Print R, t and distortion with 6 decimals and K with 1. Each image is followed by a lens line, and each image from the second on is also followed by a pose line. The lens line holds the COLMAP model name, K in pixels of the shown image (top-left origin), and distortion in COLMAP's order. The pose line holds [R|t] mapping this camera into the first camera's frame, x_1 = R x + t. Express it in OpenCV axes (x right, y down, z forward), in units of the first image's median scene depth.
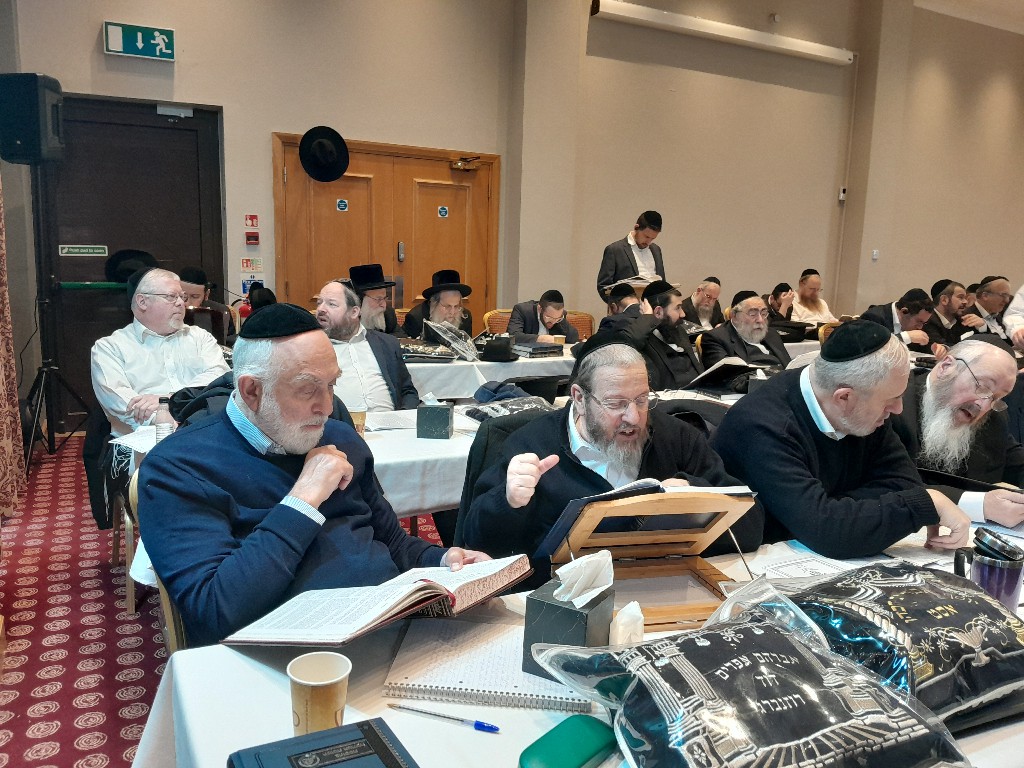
lens RADIAL K [[824.9, 0, 511.6], [0, 824.9, 385.9], [0, 0, 1]] dist [0.007981, -0.057884]
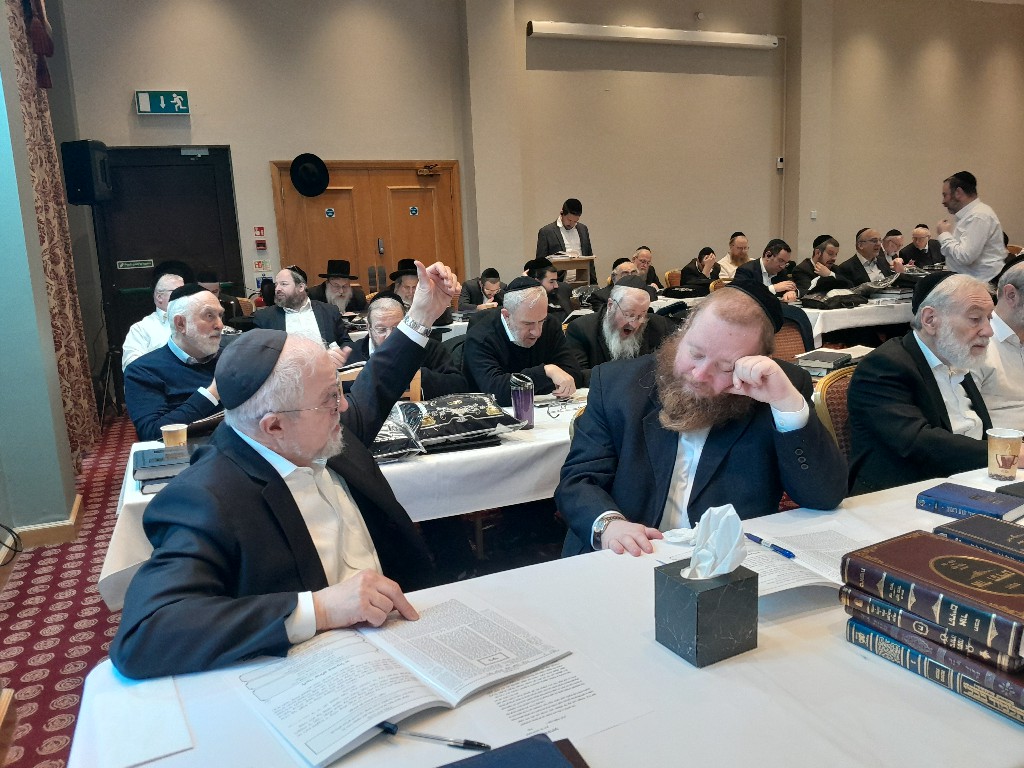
lens RADIAL K [[824.9, 0, 506.7], [0, 824.9, 388.6], [0, 0, 1]] dist [0.007981, -0.057884]
pose [[0.993265, -0.060259, -0.098966, 0.179012], [0.062747, 0.997782, 0.022219, 0.039335], [0.097407, -0.028279, 0.994843, -0.246186]]
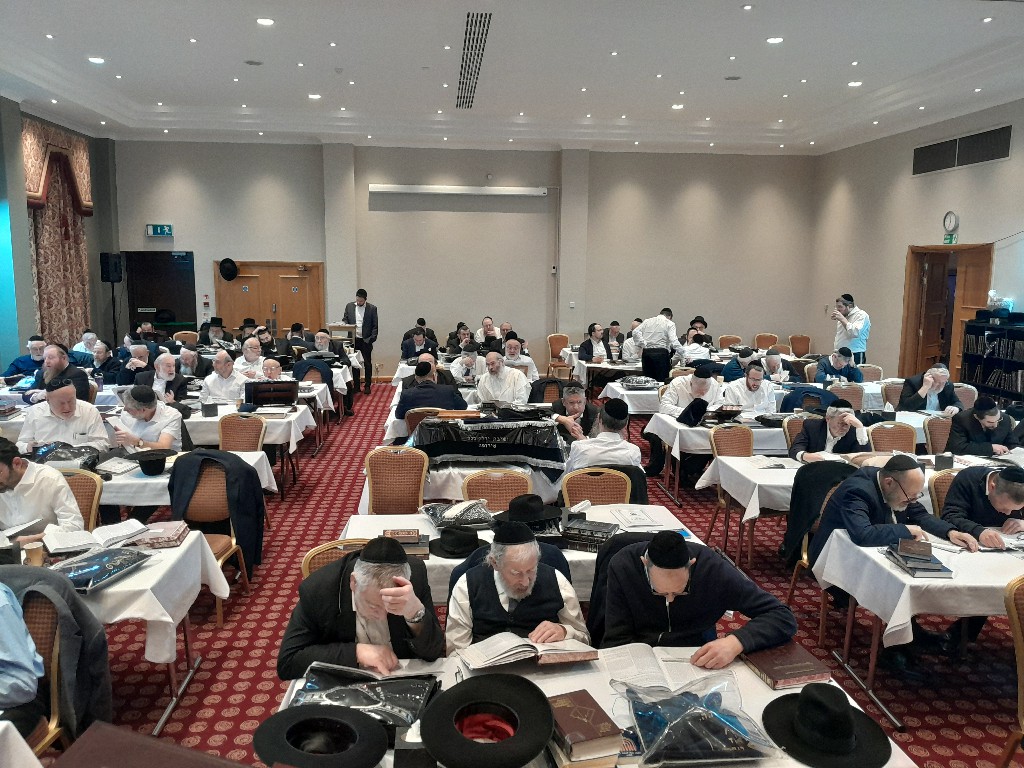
lens RADIAL K [[824.9, 0, 523.0], [0, 824.9, 388.0], [0, 0, 1]] dist [0.007981, -0.057884]
pose [[0.930046, 0.030362, -0.366187, 1.426853], [-0.039227, 0.999089, -0.016792, 0.068065], [0.365344, 0.029982, 0.930390, -0.887421]]
